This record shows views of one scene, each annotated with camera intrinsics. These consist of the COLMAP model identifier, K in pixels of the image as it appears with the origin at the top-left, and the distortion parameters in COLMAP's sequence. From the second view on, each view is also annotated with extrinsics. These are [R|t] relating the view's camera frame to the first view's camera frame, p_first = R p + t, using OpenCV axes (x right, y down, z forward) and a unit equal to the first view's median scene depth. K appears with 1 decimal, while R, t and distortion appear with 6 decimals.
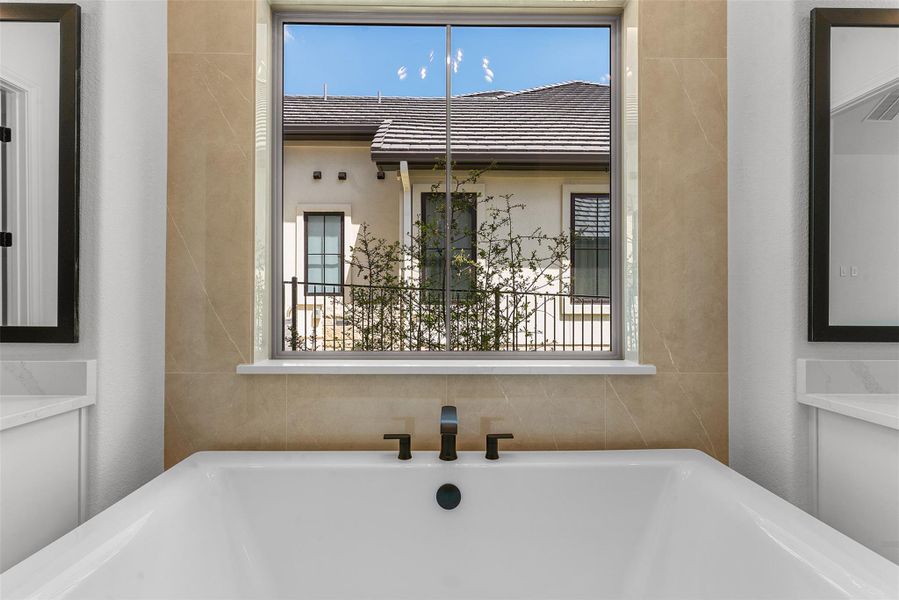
lens RADIAL K [[436.2, 0, 445.5], [0, 436.2, 302.5], [0, 0, 1]] dist [0.002934, -0.001027]
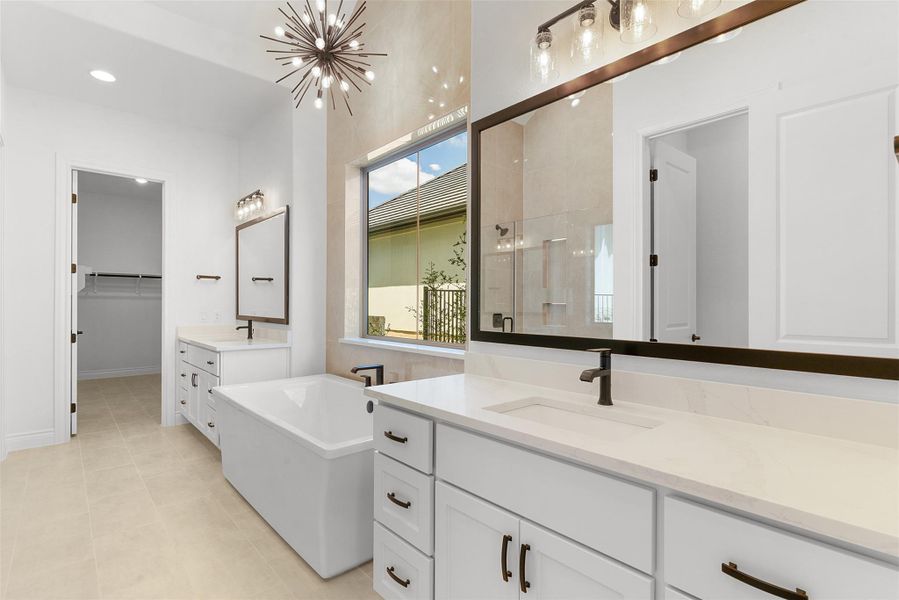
lens RADIAL K [[436.2, 0, 445.5], [0, 436.2, 302.5], [0, 0, 1]] dist [0.002934, -0.001027]
pose [[0.650528, -0.003547, -0.759474, 0.959823], [-0.000670, 0.999986, -0.005243, -0.018304], [0.759482, 0.003919, 0.650517, -0.031801]]
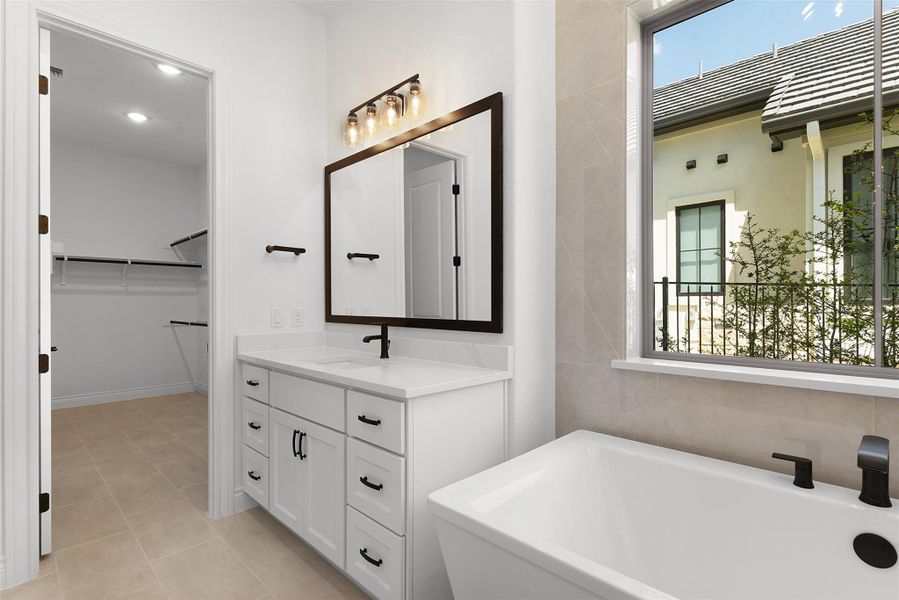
lens RADIAL K [[436.2, 0, 445.5], [0, 436.2, 302.5], [0, 0, 1]] dist [0.002934, -0.001027]
pose [[0.696624, -0.004883, -0.717420, 0.018761], [0.004056, 0.999988, -0.002867, -0.001526], [0.717425, -0.000913, 0.696635, -0.053033]]
